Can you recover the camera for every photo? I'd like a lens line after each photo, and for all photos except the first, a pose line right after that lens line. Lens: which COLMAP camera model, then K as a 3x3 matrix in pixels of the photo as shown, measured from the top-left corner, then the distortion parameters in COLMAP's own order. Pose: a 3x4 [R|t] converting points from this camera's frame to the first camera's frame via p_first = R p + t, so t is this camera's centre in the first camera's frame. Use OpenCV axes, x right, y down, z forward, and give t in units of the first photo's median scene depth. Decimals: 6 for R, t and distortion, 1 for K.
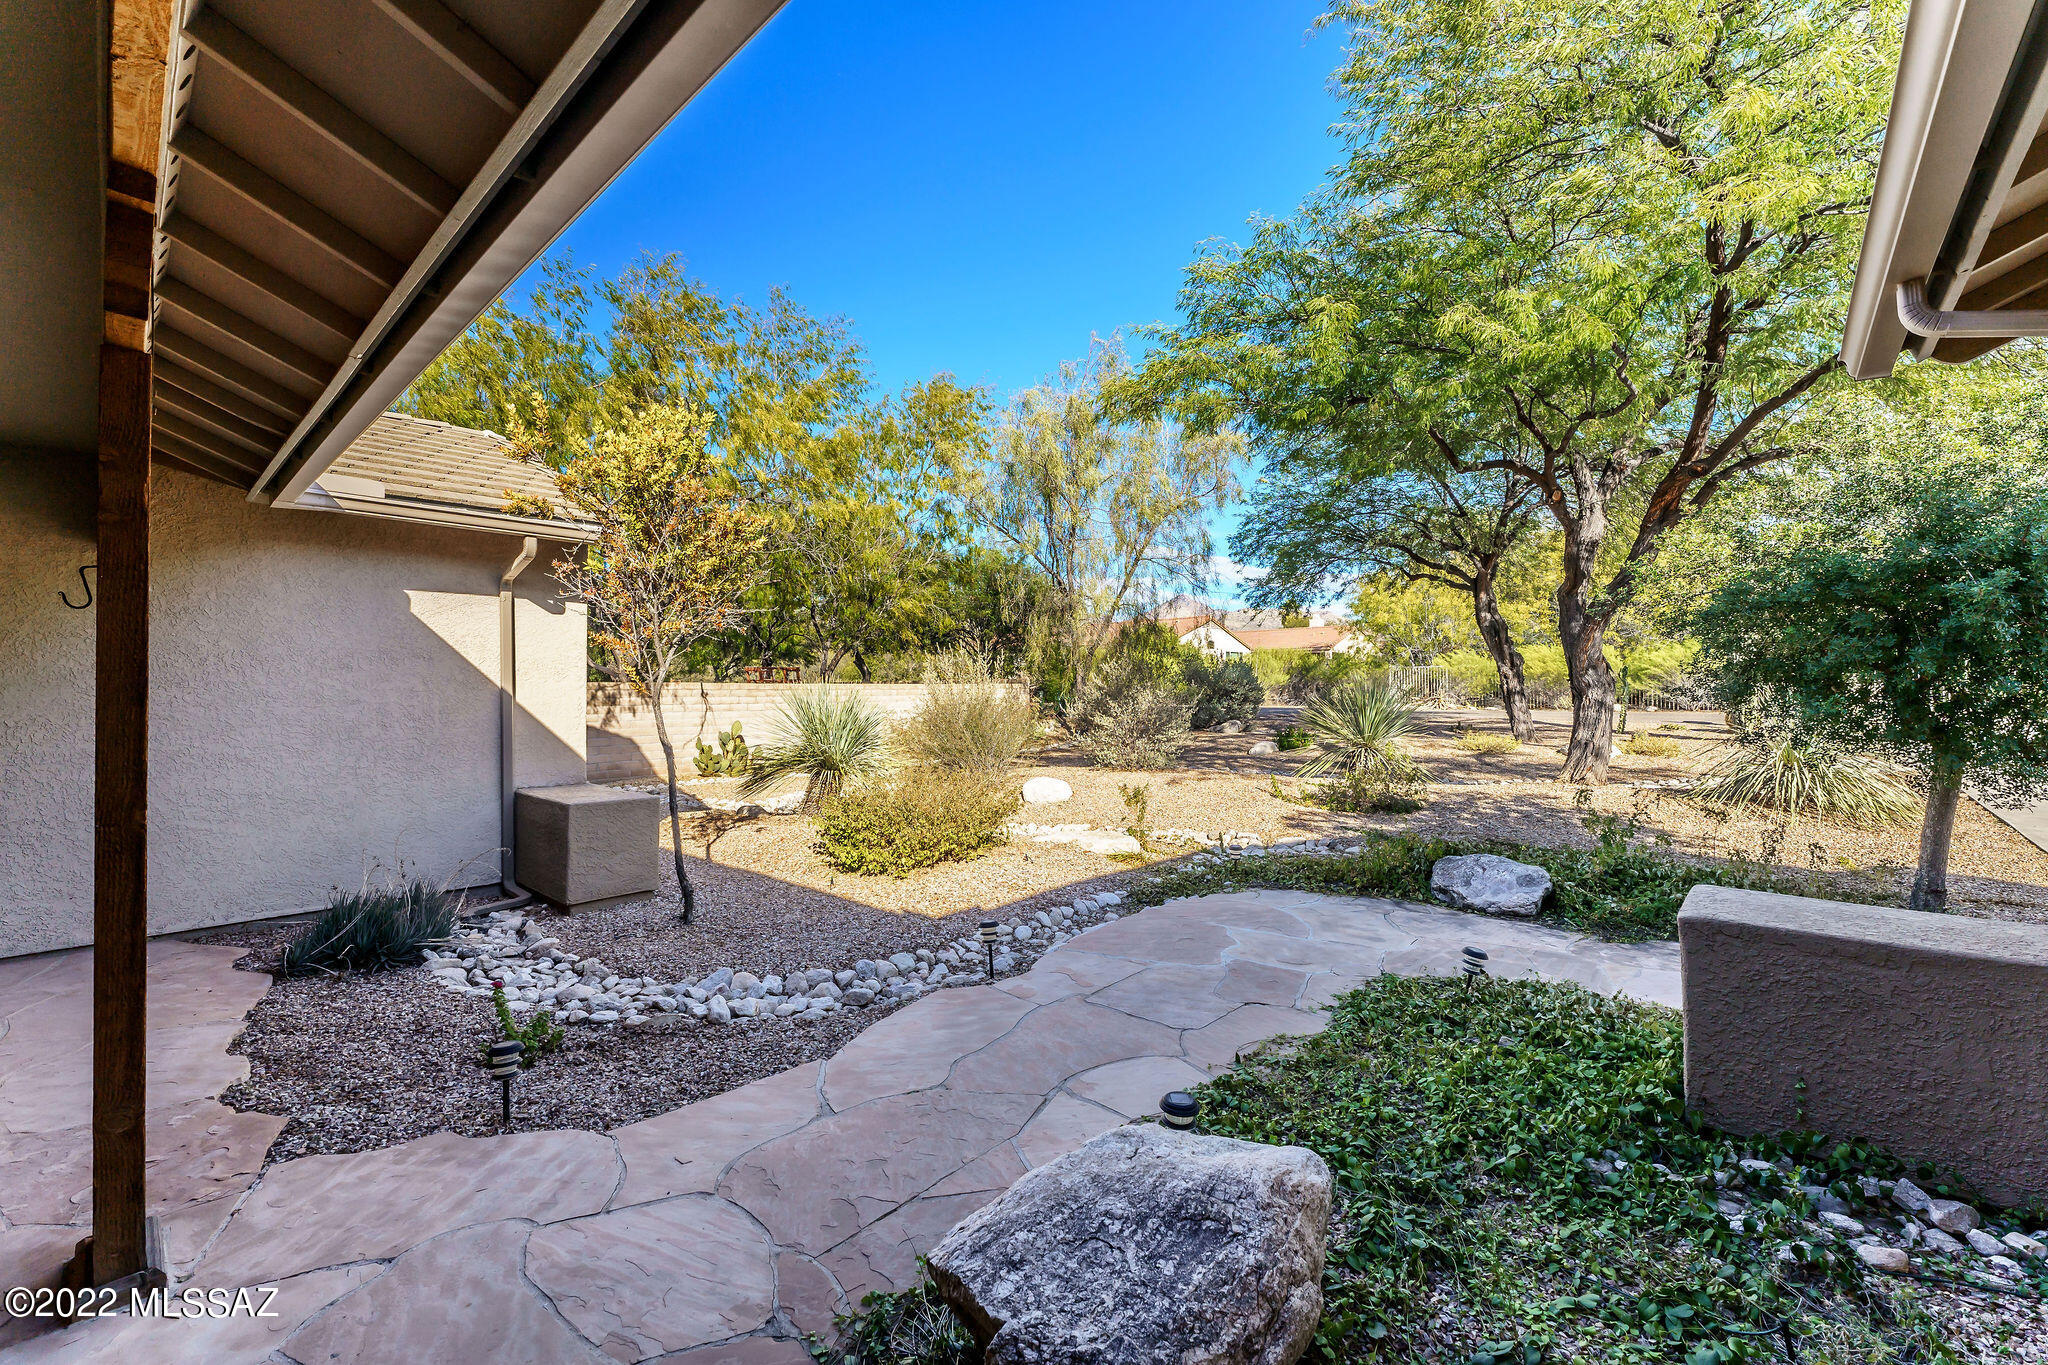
lens RADIAL K [[828.8, 0, 1023.5], [0, 828.8, 687.7], [0, 0, 1]] dist [-0.000897, 0.000550]
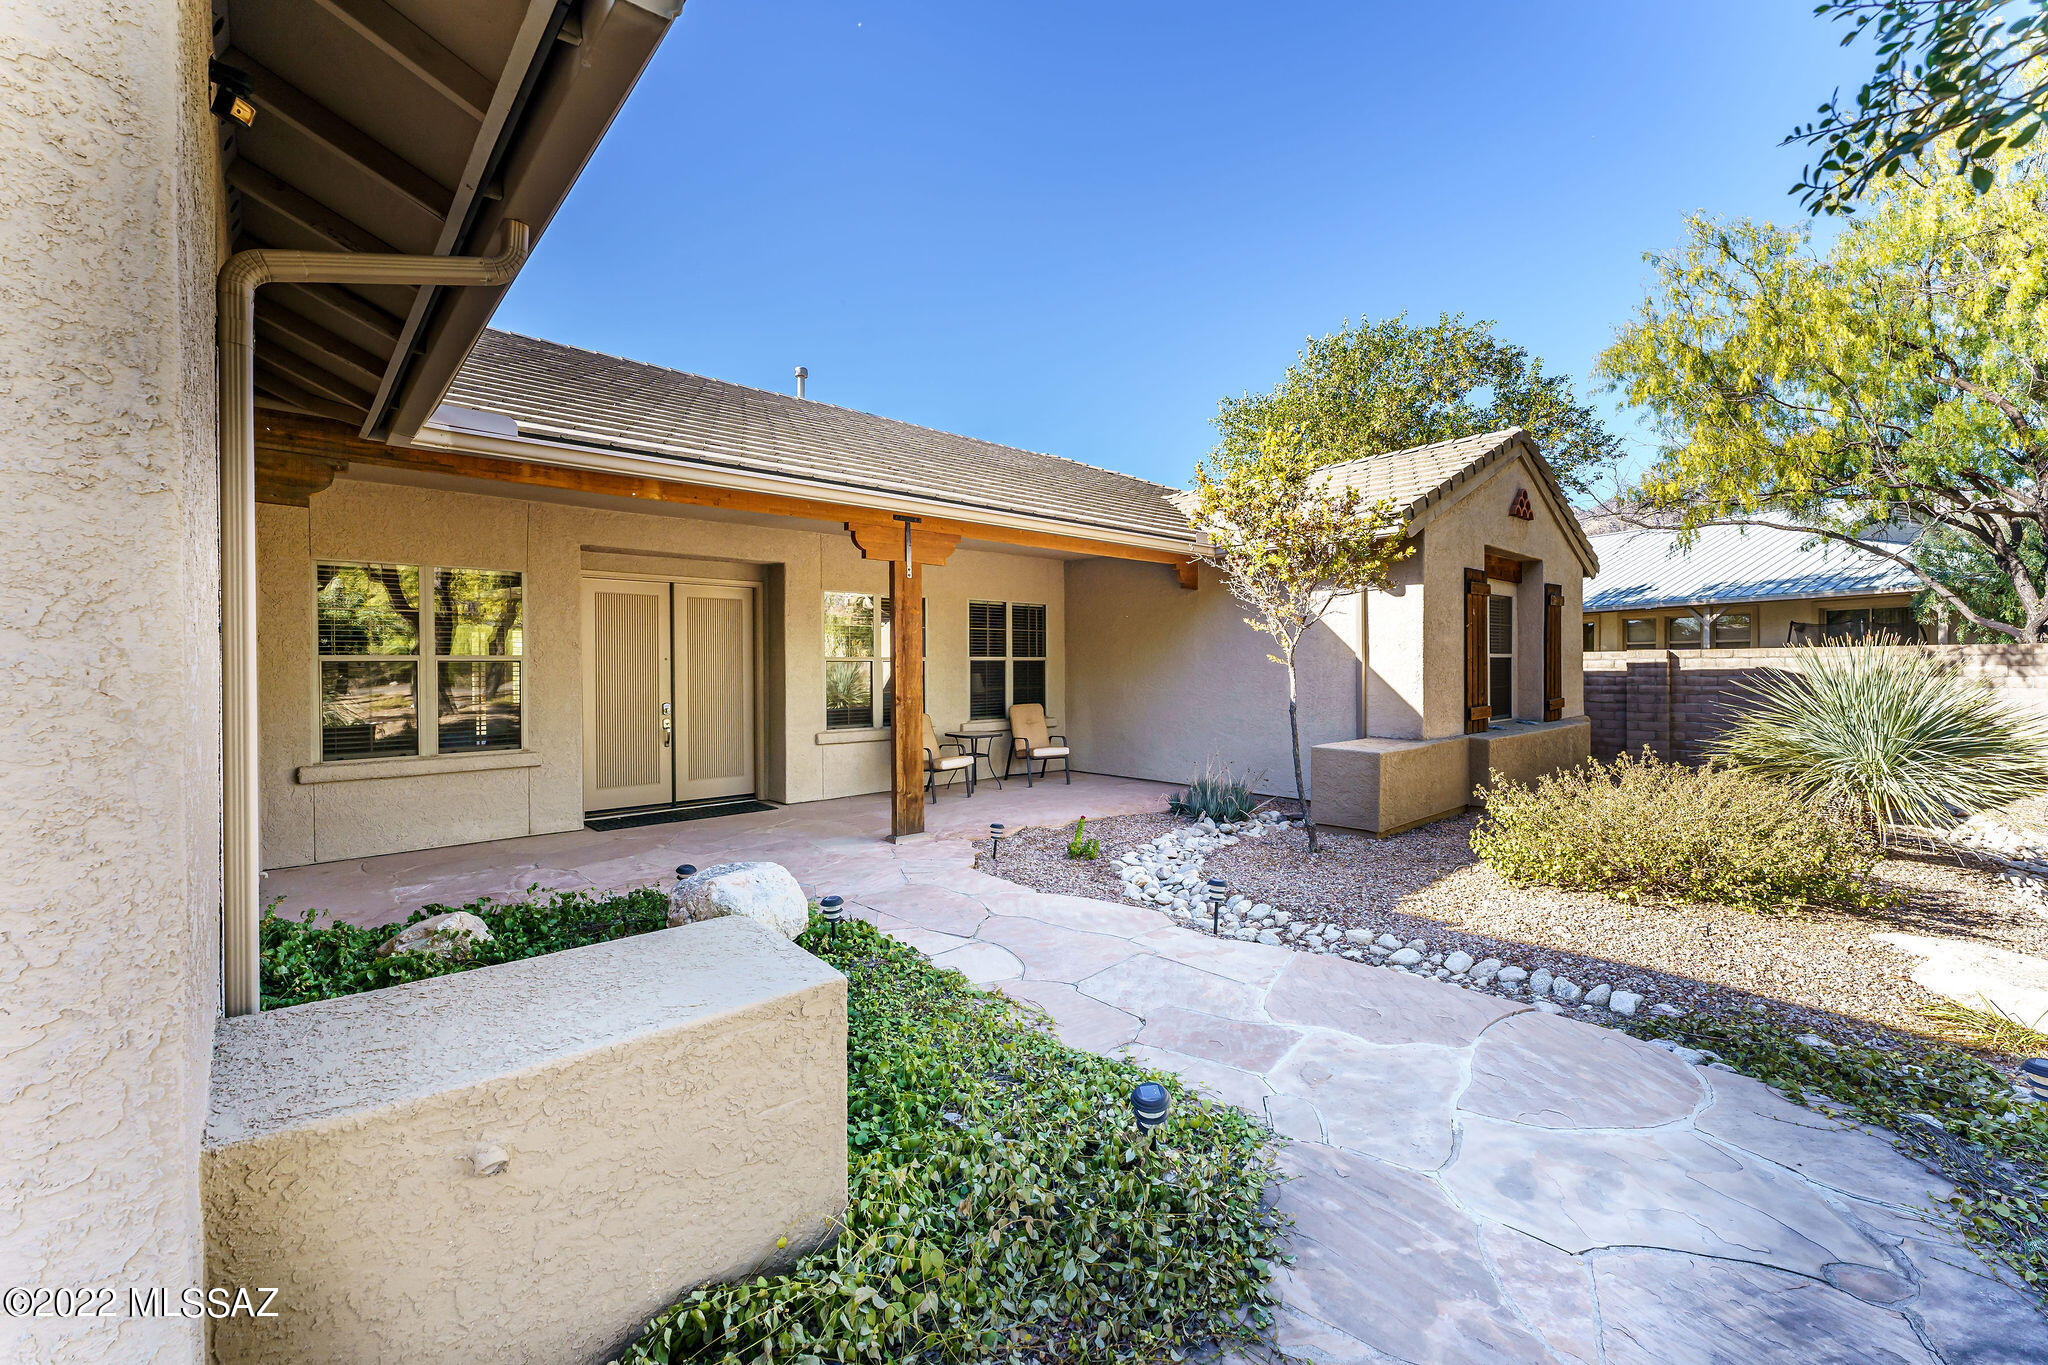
lens RADIAL K [[828.8, 0, 1036.7], [0, 828.8, 676.0], [0, 0, 1]] dist [-0.000897, 0.000550]
pose [[-0.094679, 0.014325, -0.995405, 0.972691], [0.009962, 0.999860, 0.013441, 0.005173], [0.995458, -0.008643, -0.094808, 0.827409]]
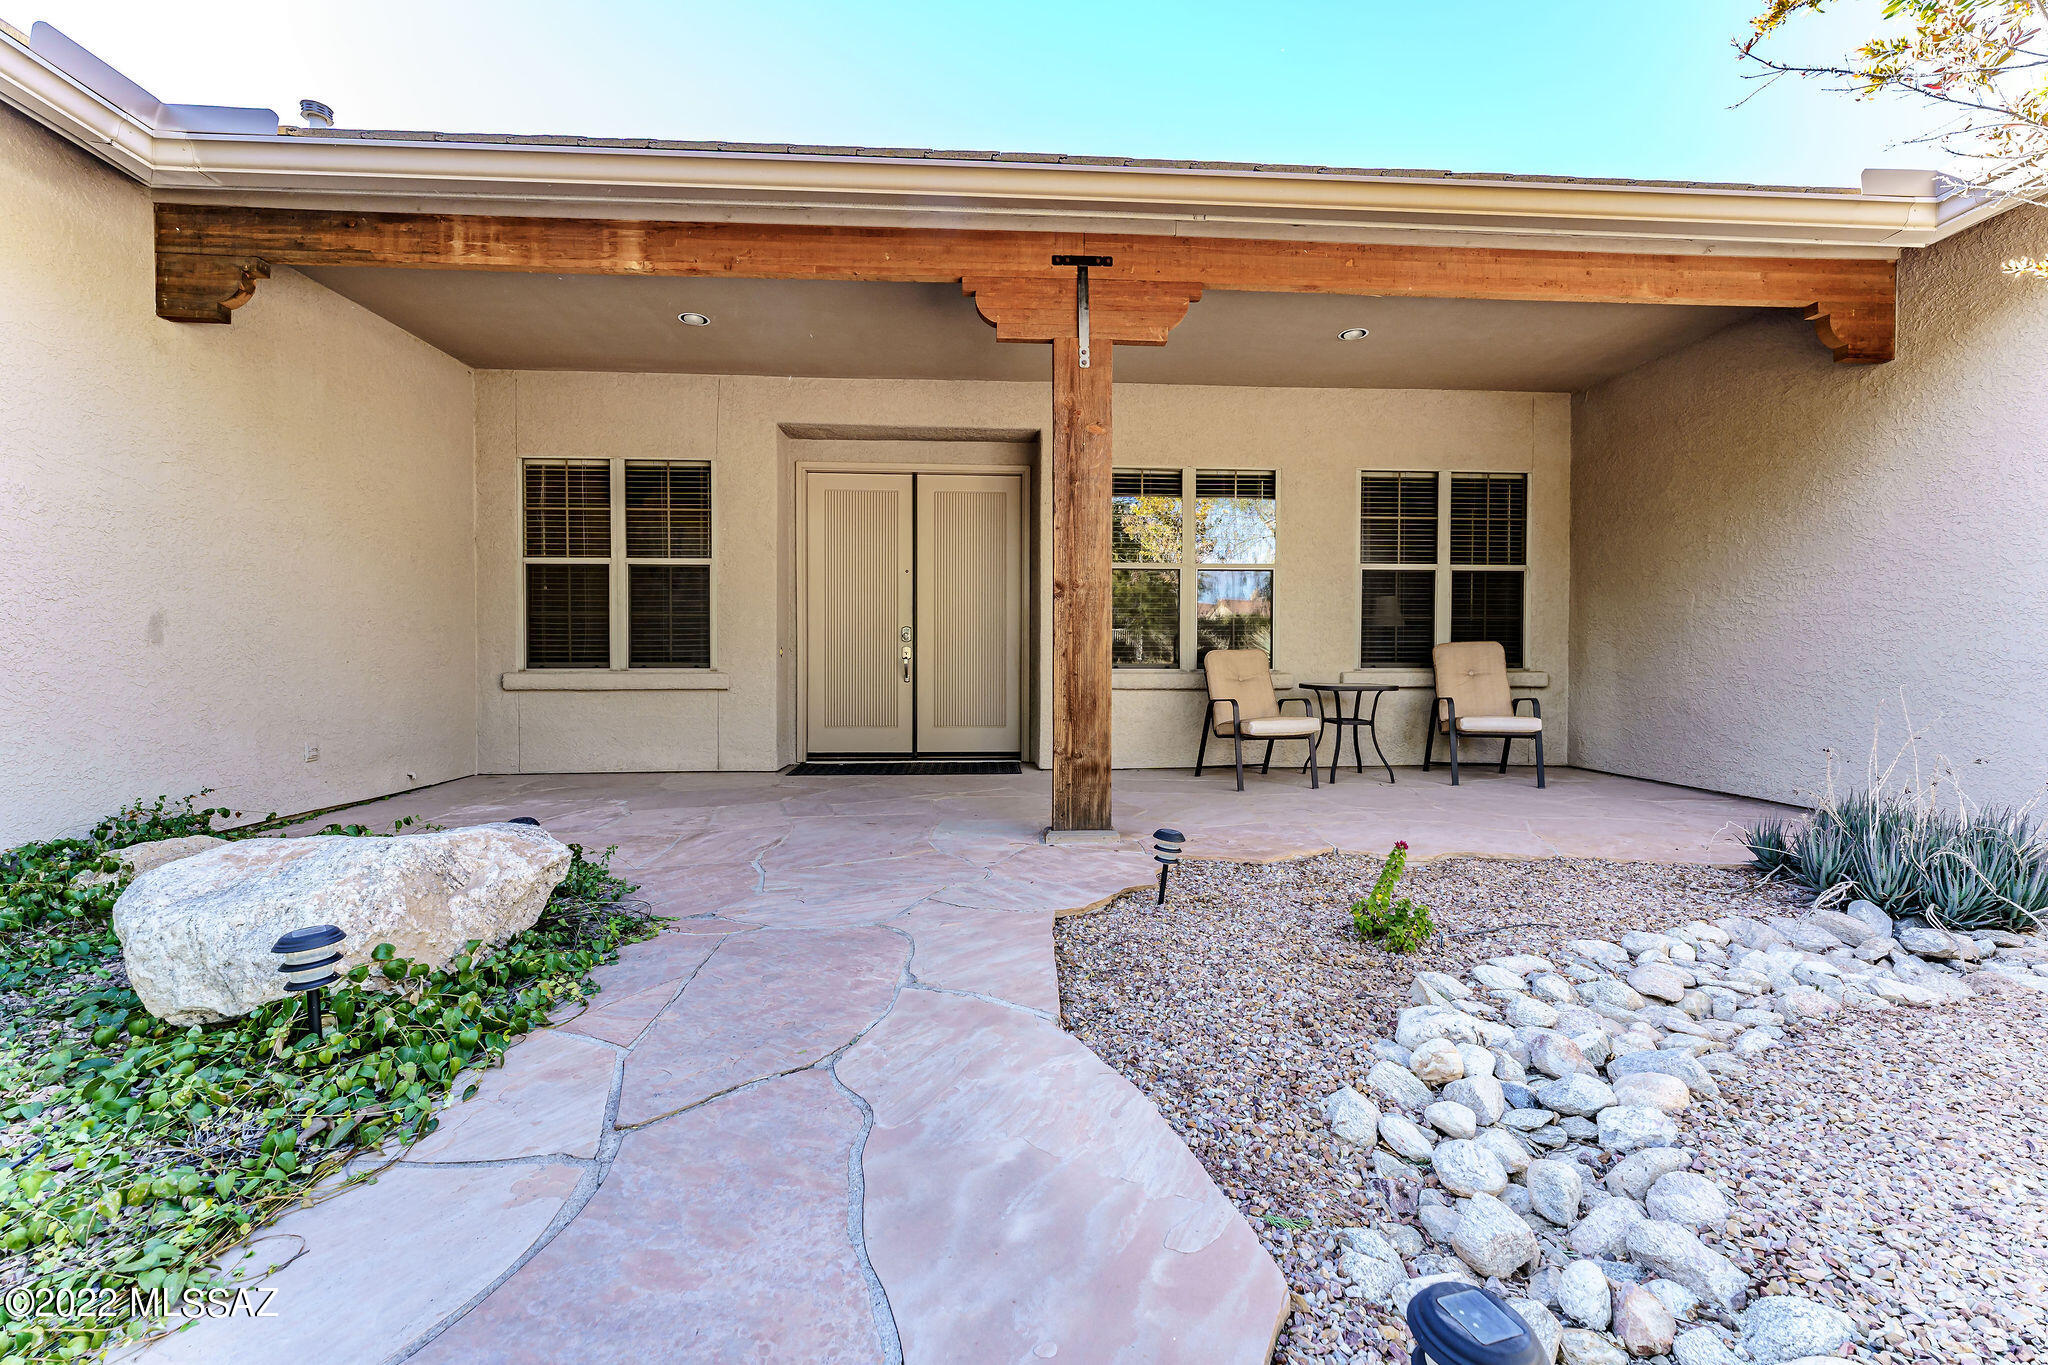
lens RADIAL K [[828.8, 0, 1024.9], [0, 828.8, 667.9], [0, 0, 1]] dist [-0.000897, 0.000550]
pose [[-0.701959, 0.007906, -0.712174, 0.136168], [0.003722, 0.999965, 0.007432, 0.140152], [0.712208, 0.002566, -0.701964, 0.997998]]
